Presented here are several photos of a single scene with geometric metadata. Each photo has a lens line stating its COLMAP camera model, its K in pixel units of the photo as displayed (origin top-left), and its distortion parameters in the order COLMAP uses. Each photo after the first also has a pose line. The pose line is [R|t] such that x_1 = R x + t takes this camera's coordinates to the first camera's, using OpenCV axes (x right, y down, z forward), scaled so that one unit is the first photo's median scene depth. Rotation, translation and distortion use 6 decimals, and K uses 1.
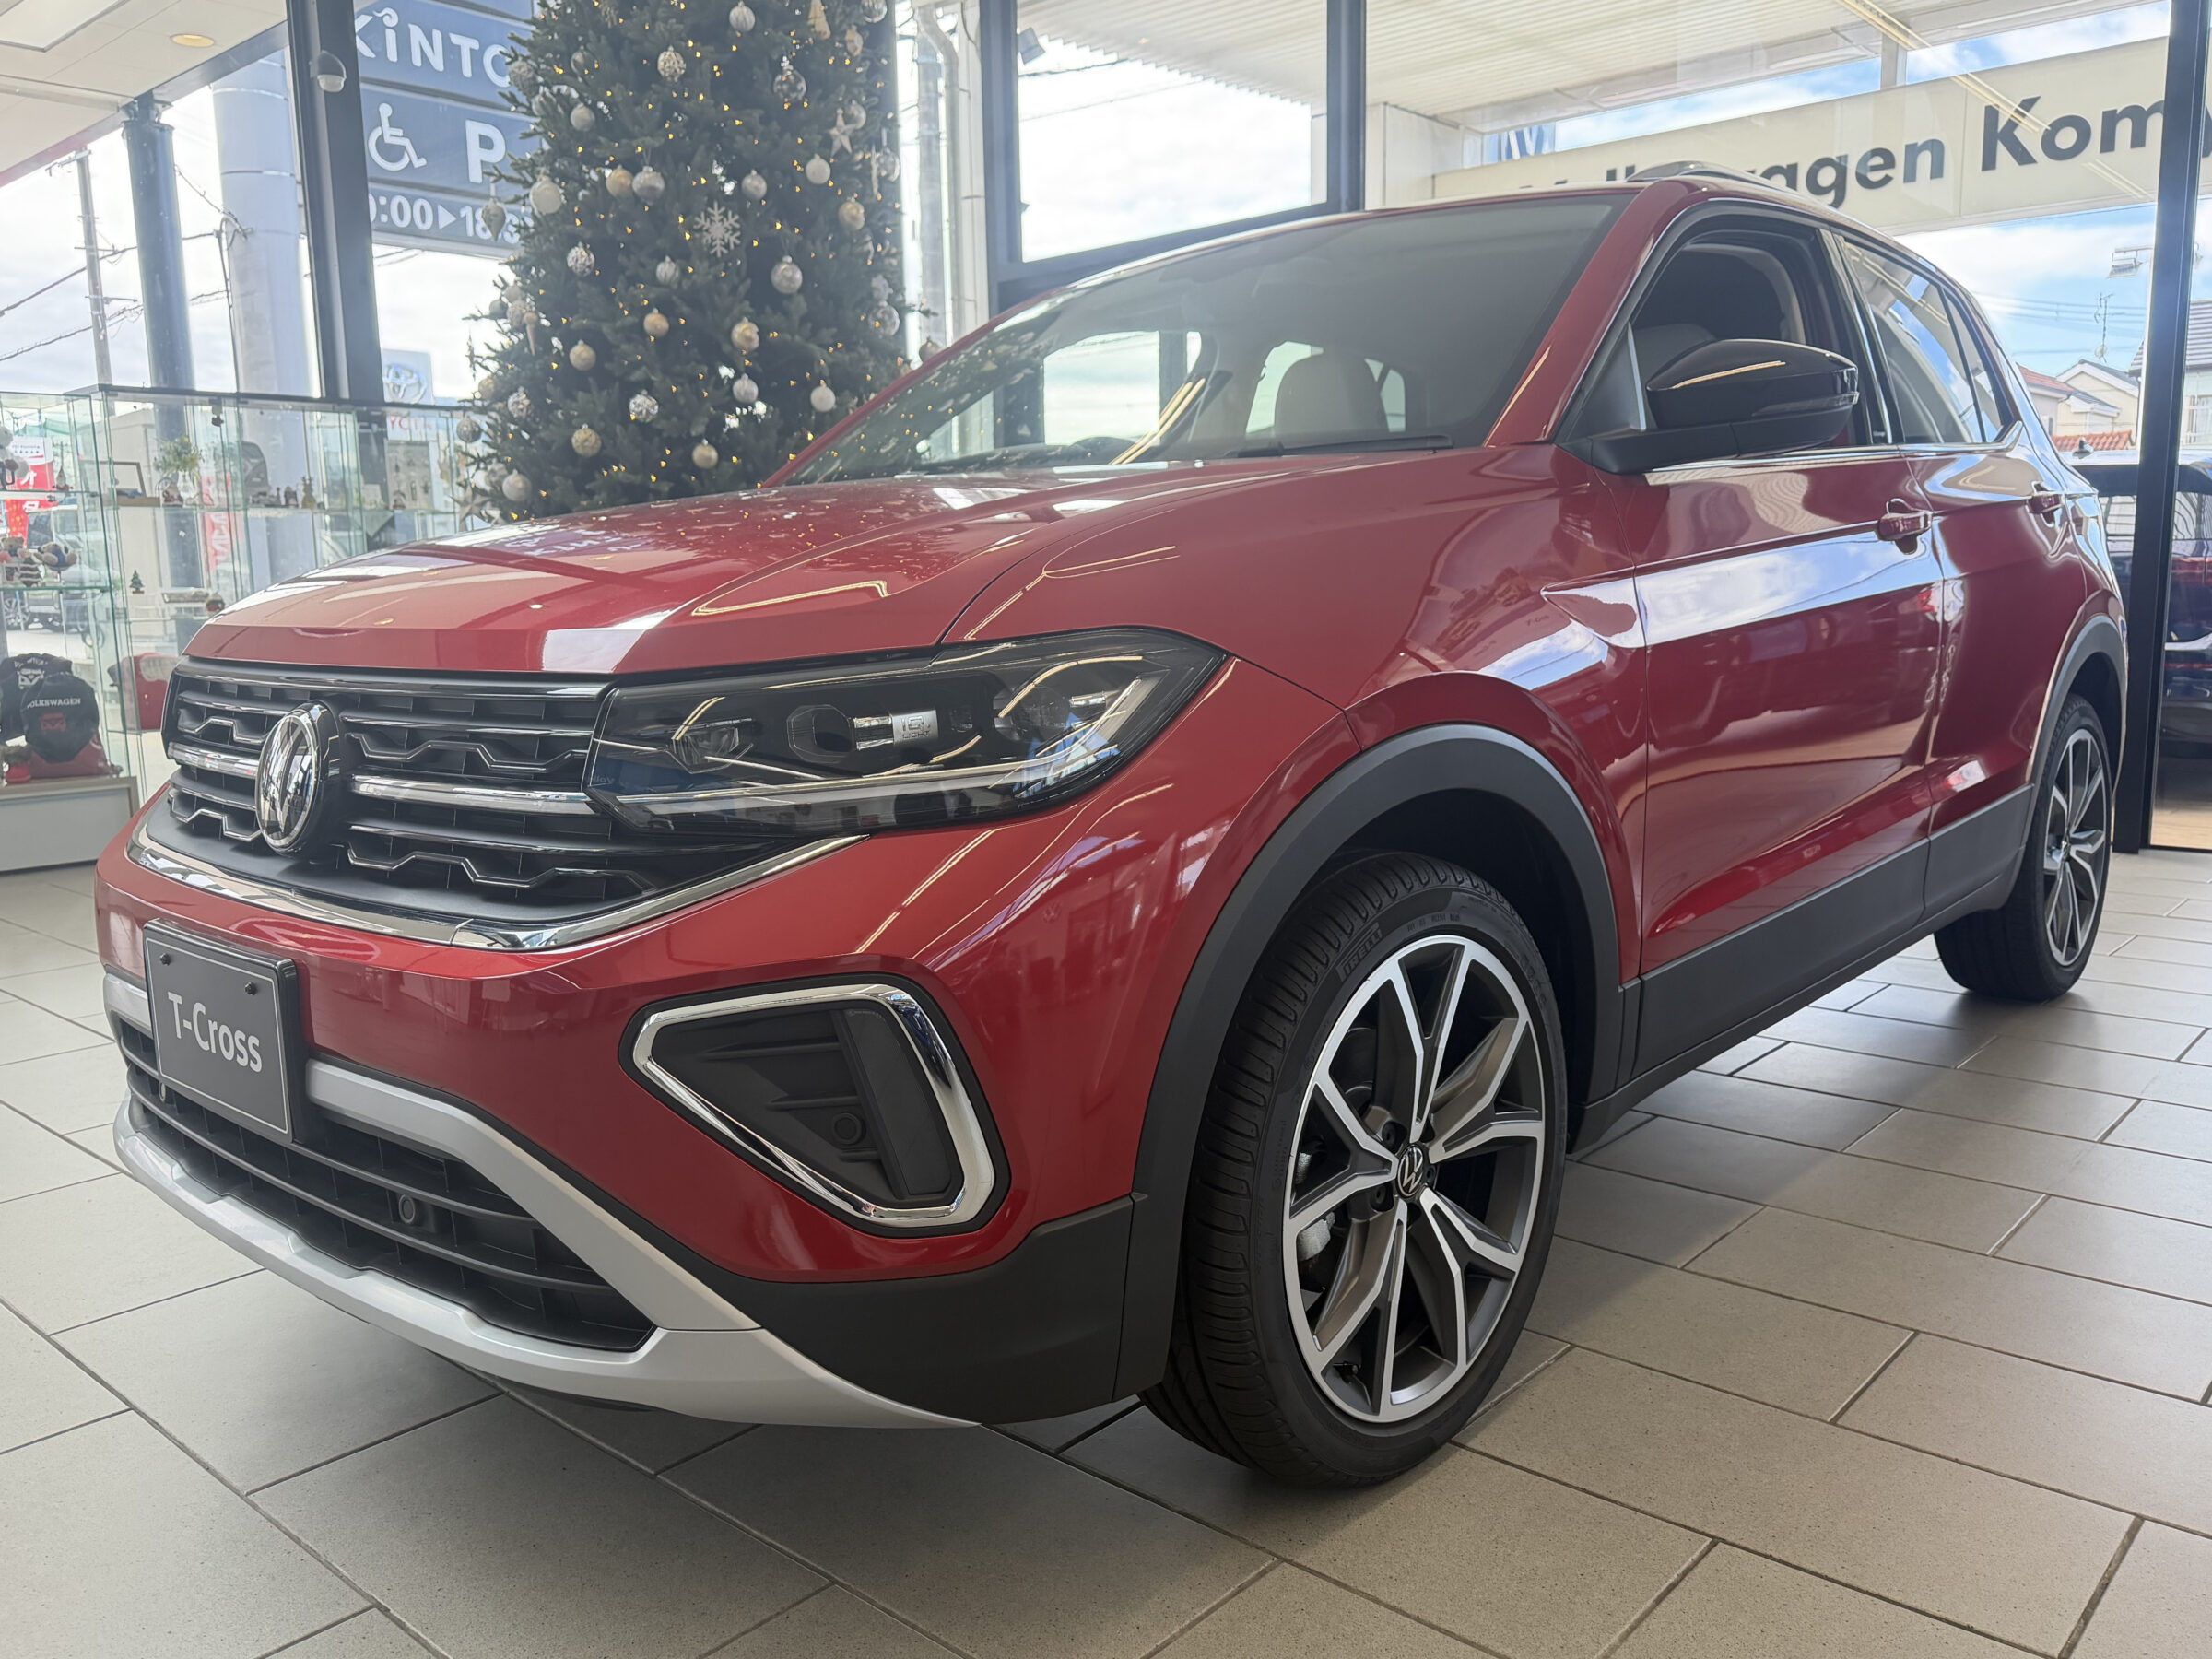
lens RADIAL K [[1731.0, 0, 1106.0], [0, 1731.0, 829.5], [0, 0, 1]] dist [0.013570, 0.003169]
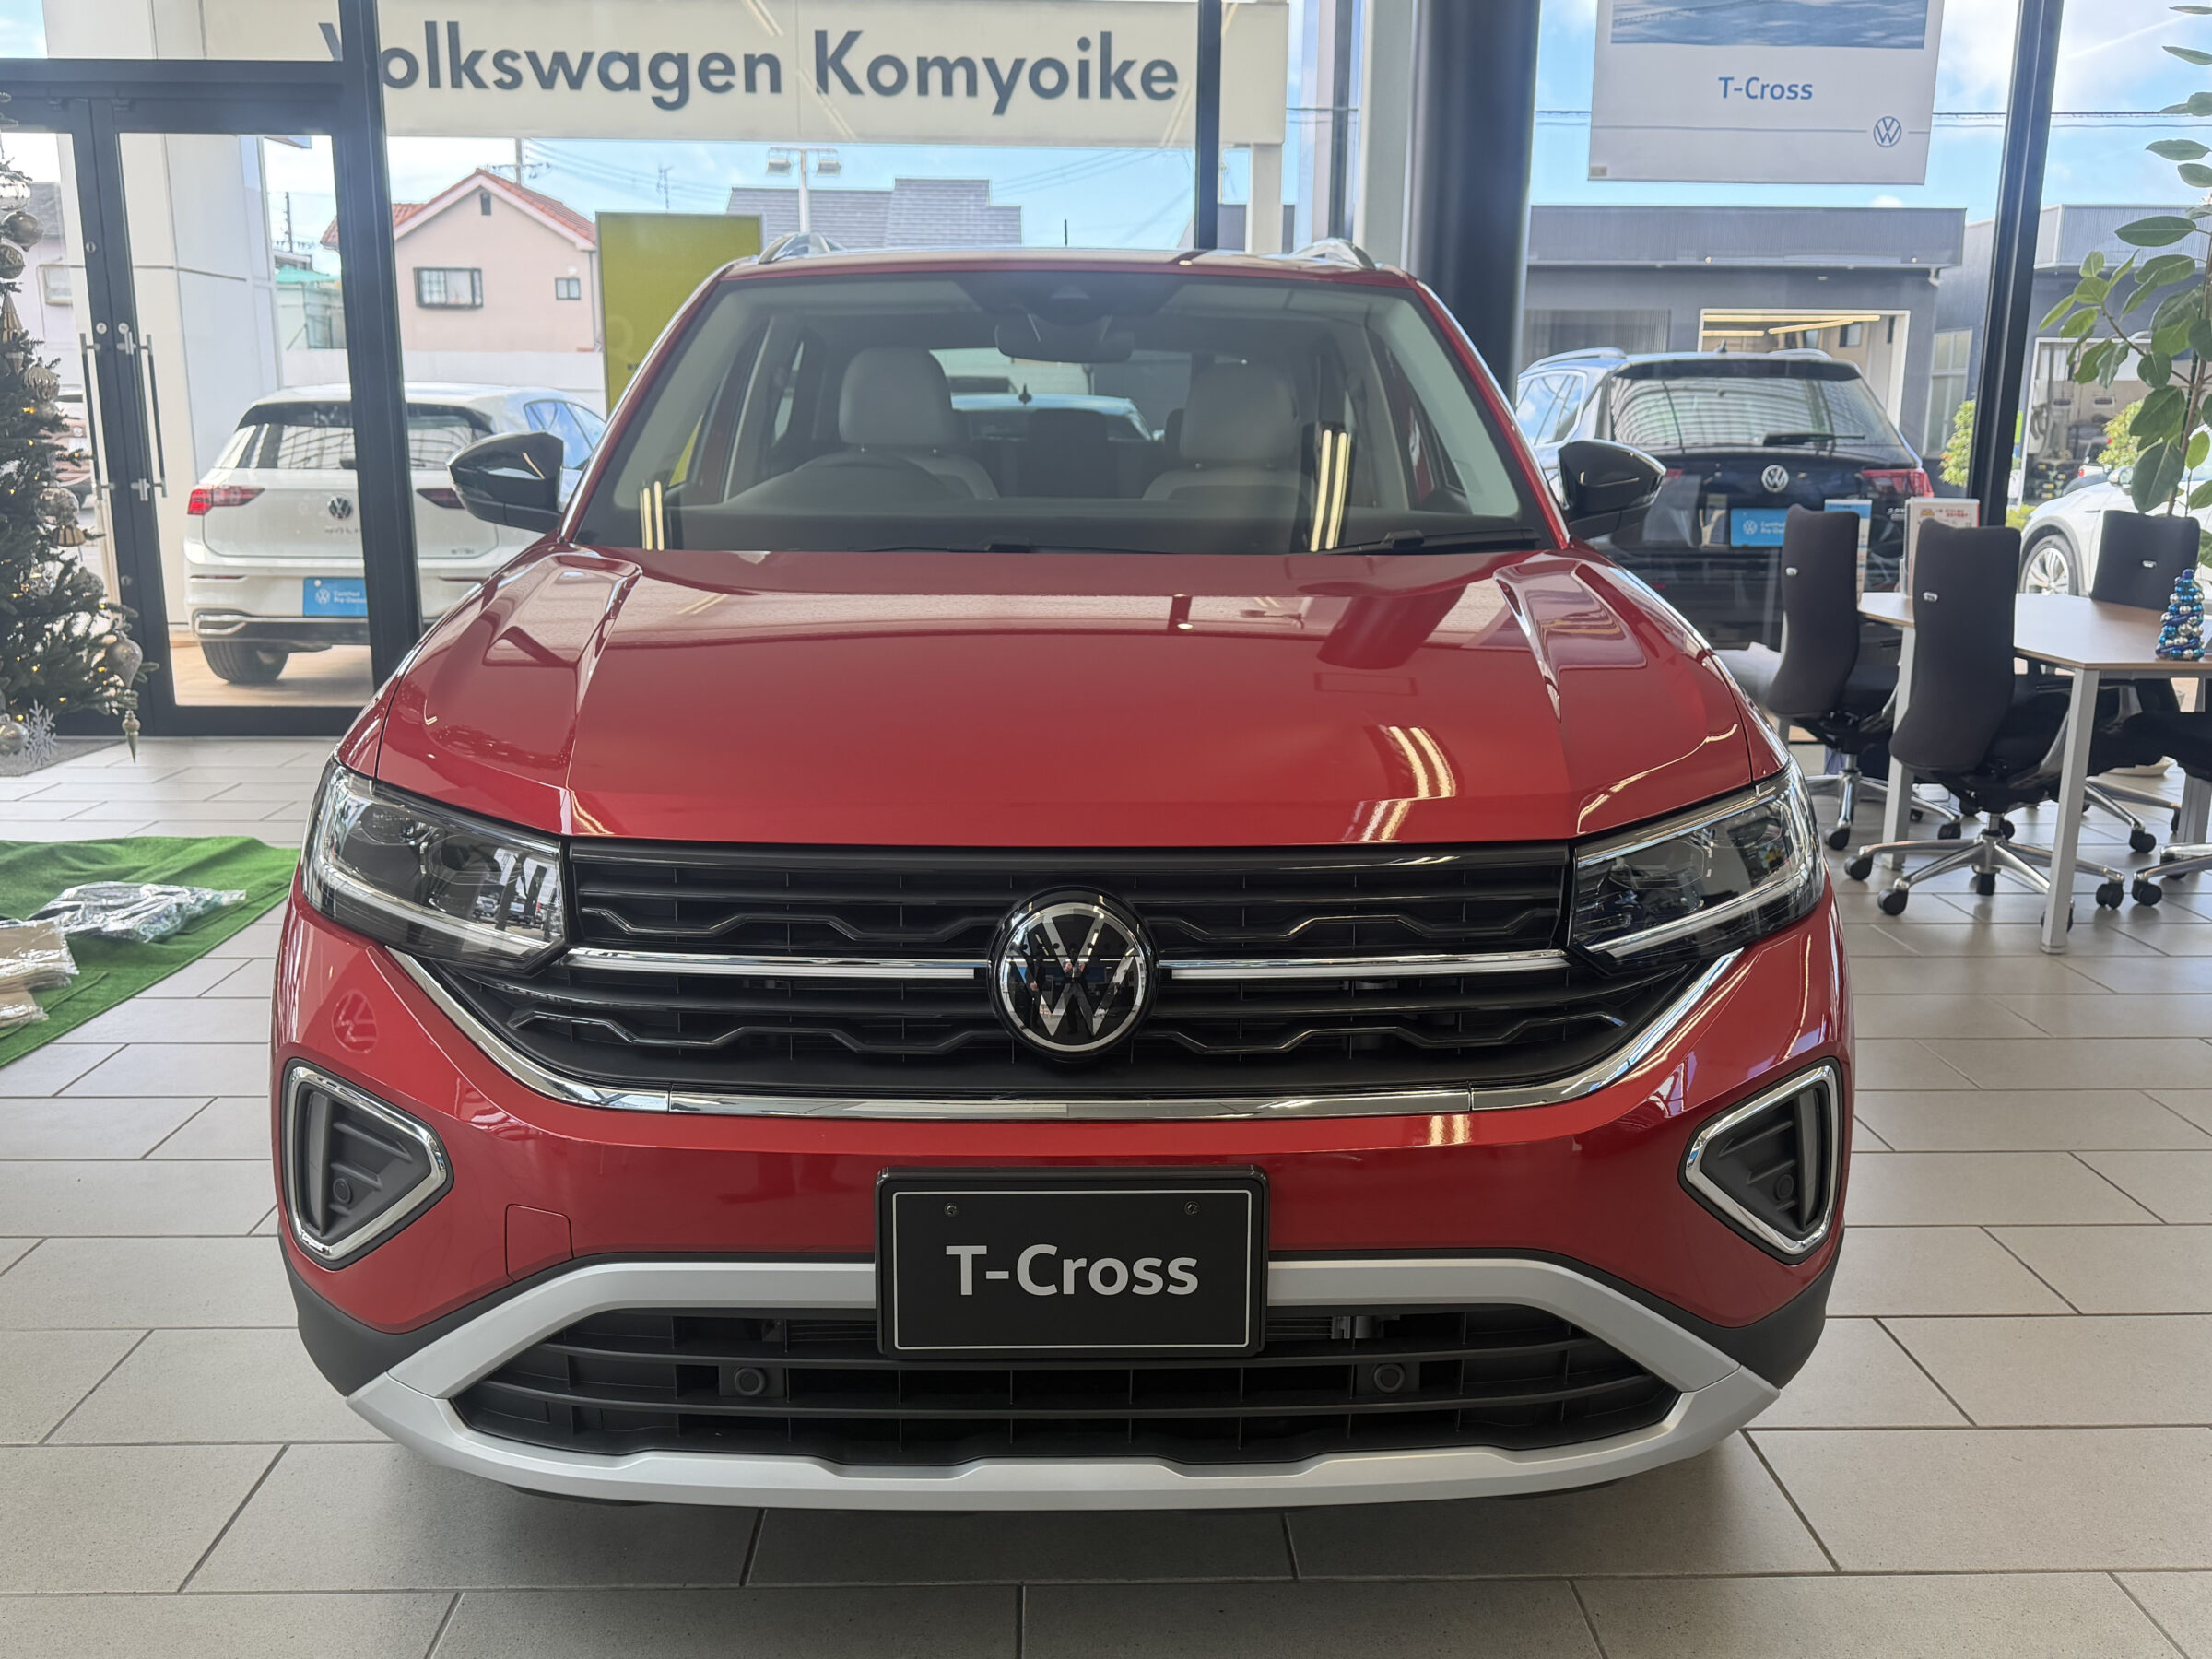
lens RADIAL K [[1944.6, 0, 1106.0], [0, 1944.6, 829.5], [0, 0, 1]] dist [0.002014, -0.003868]
pose [[0.725941, -0.116816, 0.677764, -0.207897], [0.079406, 0.993115, 0.086118, -0.034938], [-0.683157, -0.008699, 0.730219, 0.046879]]
